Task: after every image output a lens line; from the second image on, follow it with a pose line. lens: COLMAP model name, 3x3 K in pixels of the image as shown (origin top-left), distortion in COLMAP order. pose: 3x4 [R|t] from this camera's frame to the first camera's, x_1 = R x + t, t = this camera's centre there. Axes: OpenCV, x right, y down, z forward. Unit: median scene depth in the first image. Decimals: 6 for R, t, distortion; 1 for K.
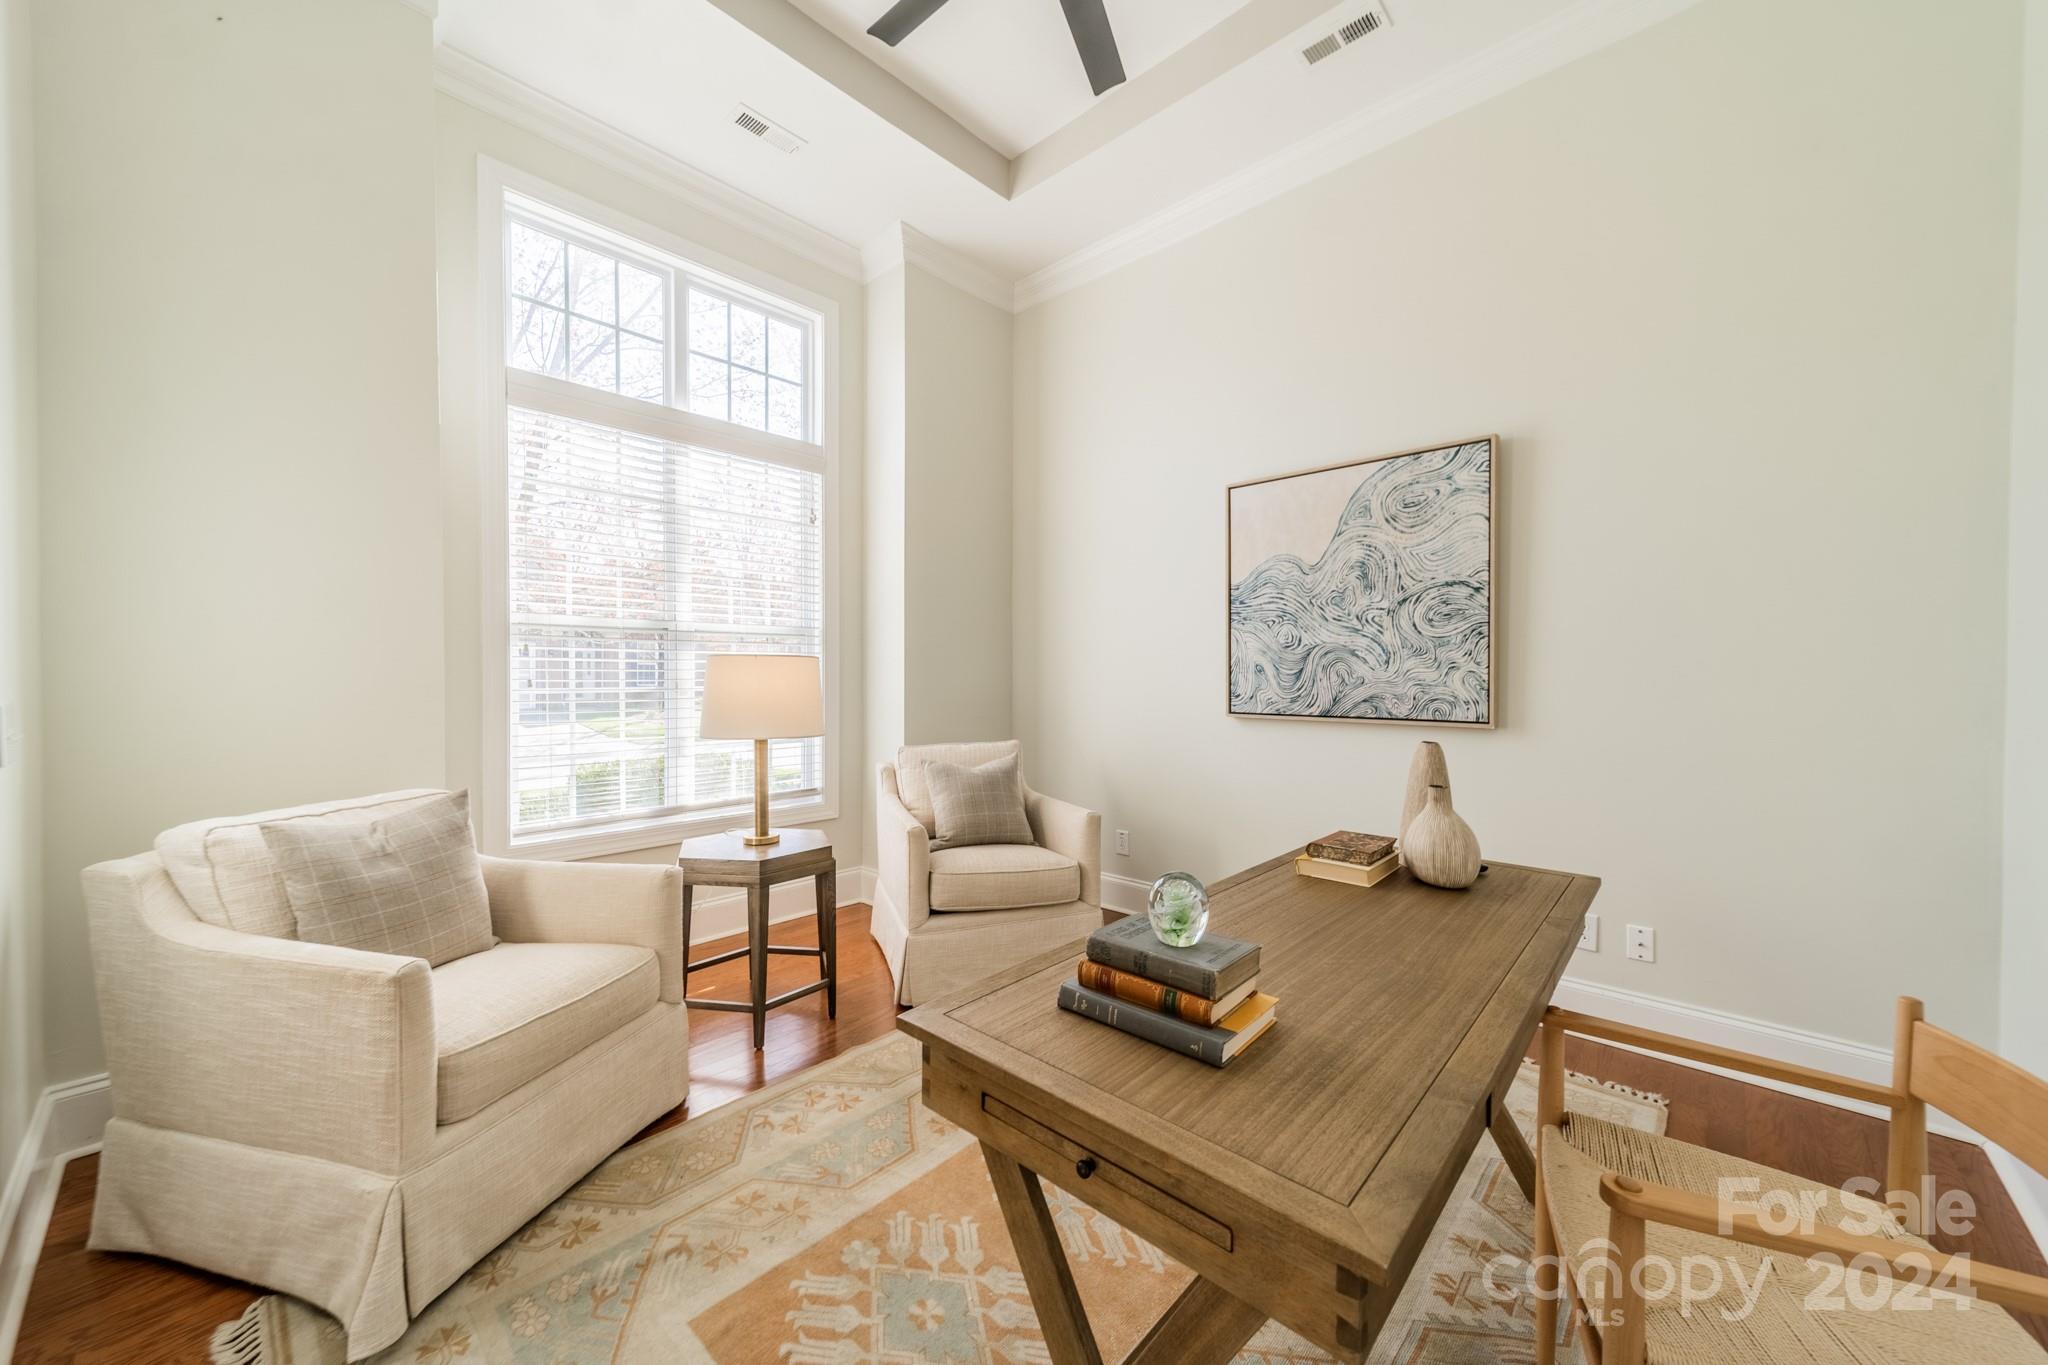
lens RADIAL K [[745.6, 0, 1027.6], [0, 745.6, 674.4], [0, 0, 1]] dist [0.006822, -0.000051]
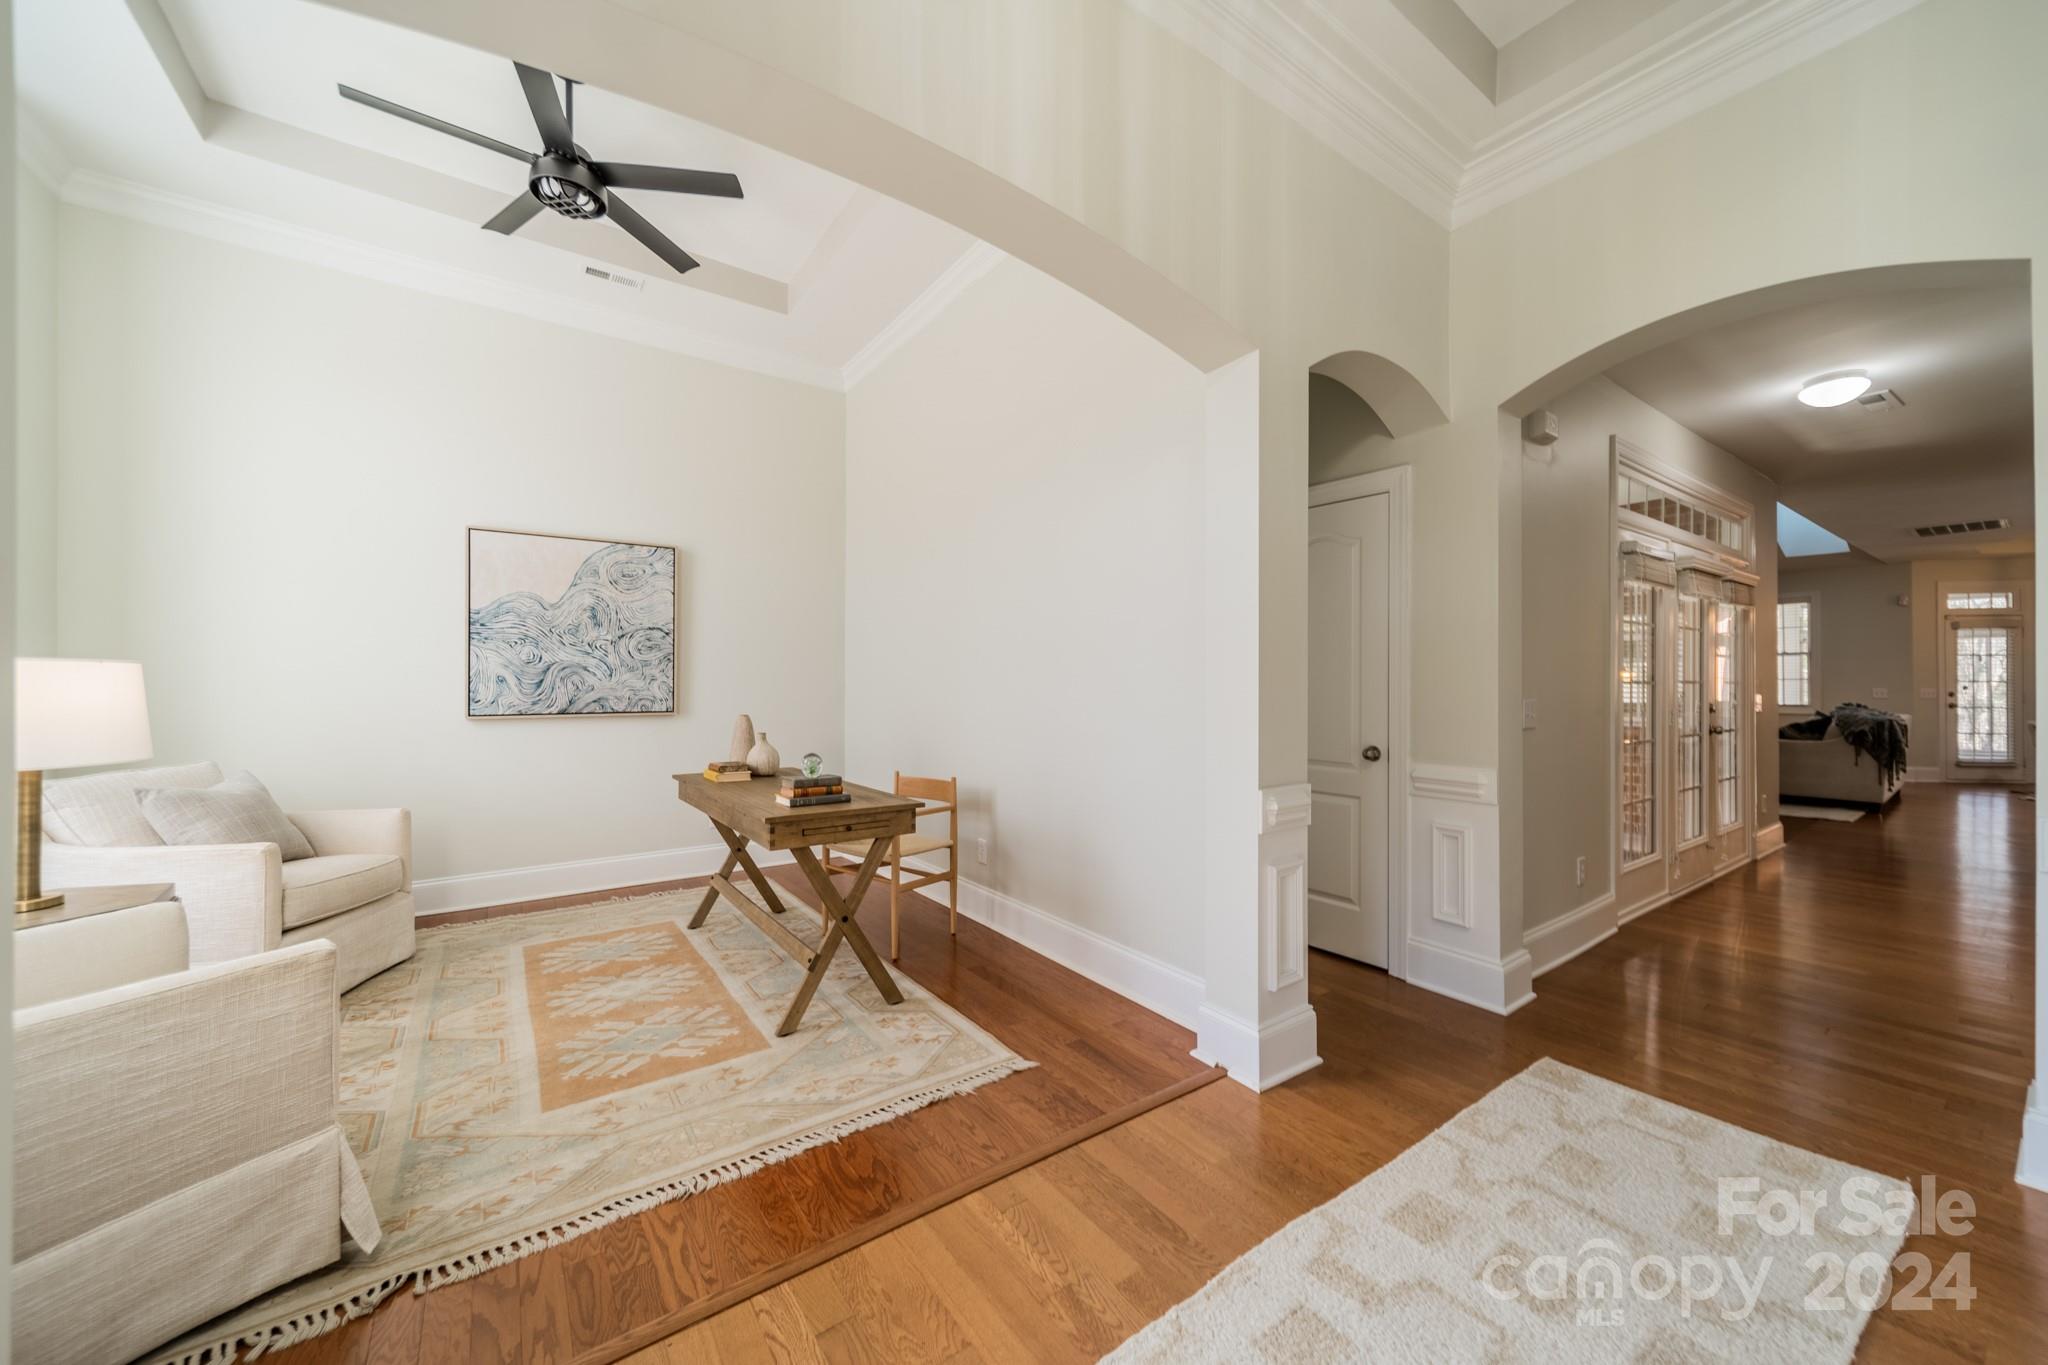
lens RADIAL K [[730.5, 0, 1023.2], [0, 730.5, 674.9], [0, 0, 1]] dist [0.000598, 0.000199]
pose [[0.191884, 0.009549, 0.981371, -0.821920], [0.001819, 0.999947, -0.010086, -0.000975], [-0.981416, 0.003721, 0.191856, -0.112297]]
